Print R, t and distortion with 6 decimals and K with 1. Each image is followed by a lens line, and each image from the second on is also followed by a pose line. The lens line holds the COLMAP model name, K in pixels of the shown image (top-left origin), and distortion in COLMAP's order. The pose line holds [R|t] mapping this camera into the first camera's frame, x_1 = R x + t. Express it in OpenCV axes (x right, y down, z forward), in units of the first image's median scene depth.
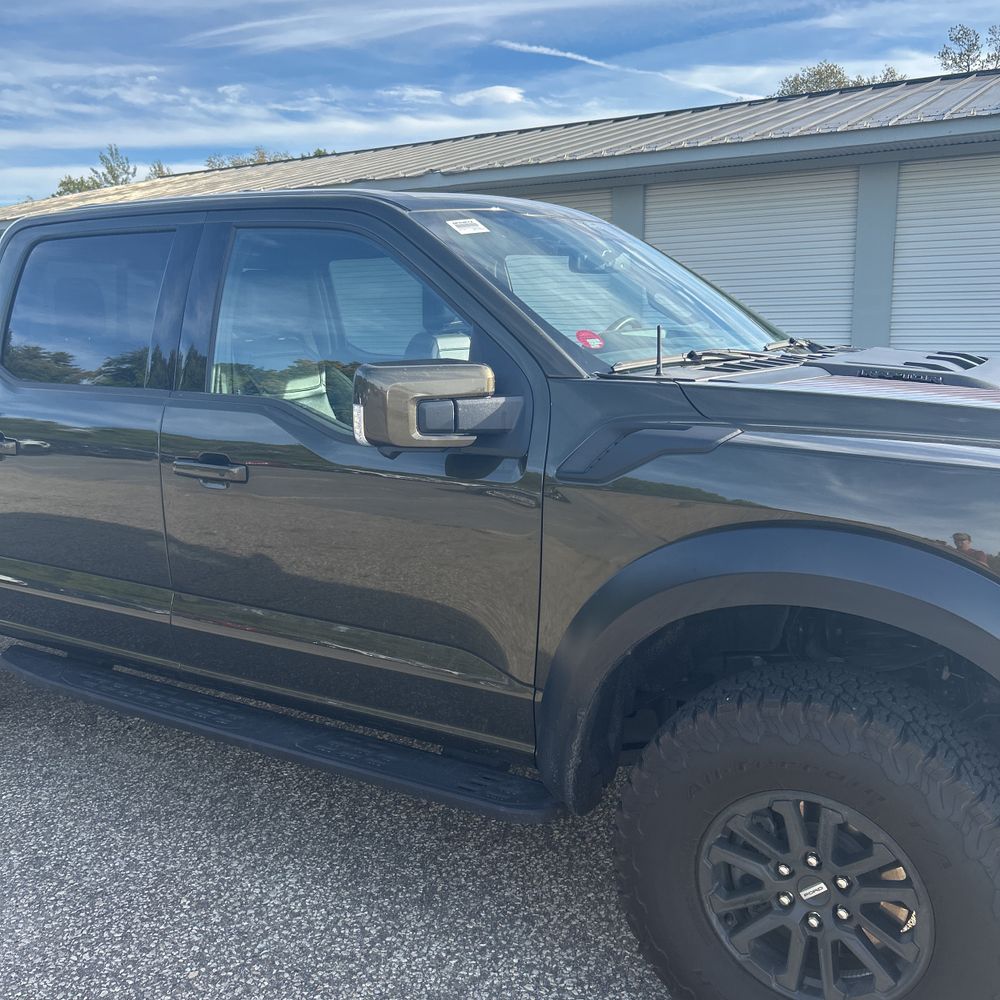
lens RADIAL K [[1010.7, 0, 489.7], [0, 1010.7, 497.9], [0, 0, 1]] dist [0.024441, -0.000756]
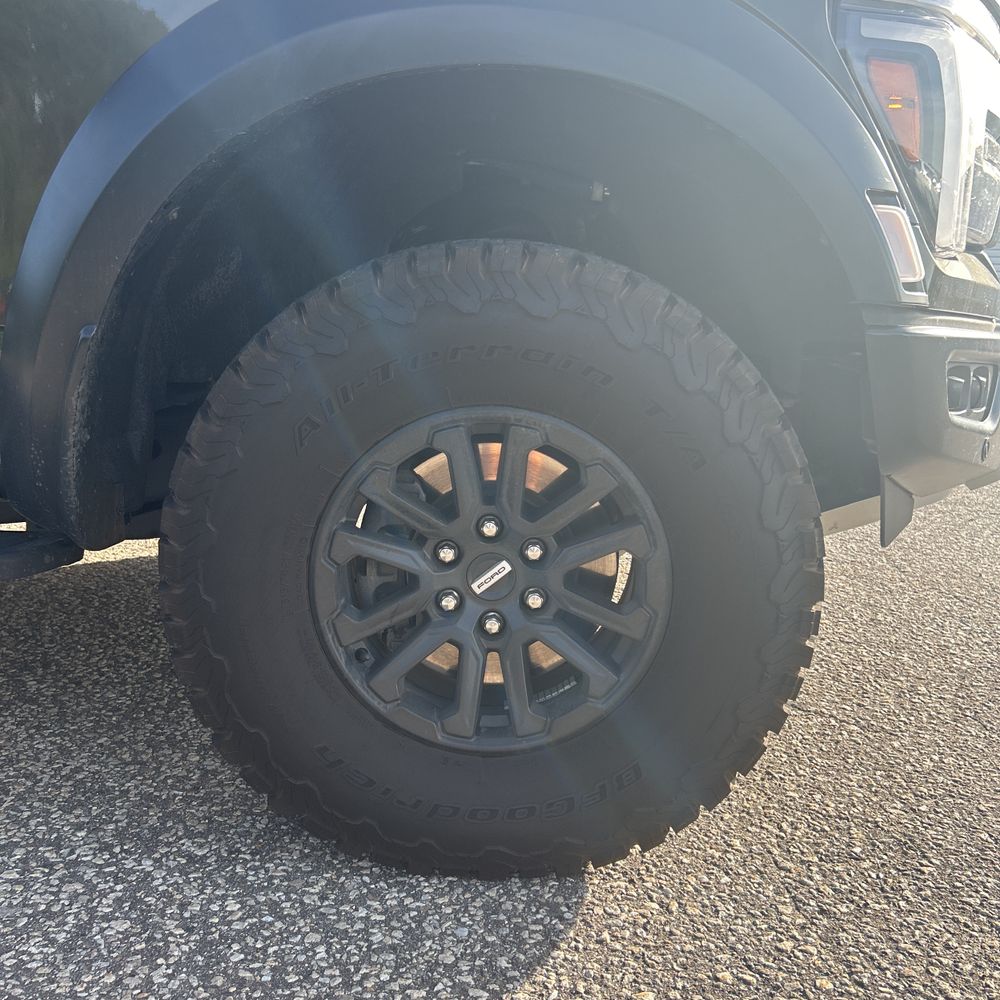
lens RADIAL K [[1033.4, 0, 489.7], [0, 1033.4, 495.4], [0, 0, 1]] dist [0.051405, -0.018877]
pose [[0.864976, -0.063793, 0.497741, -0.007549], [0.055122, 0.997963, 0.032113, 0.306983], [-0.498776, -0.000340, 0.866731, 0.419505]]
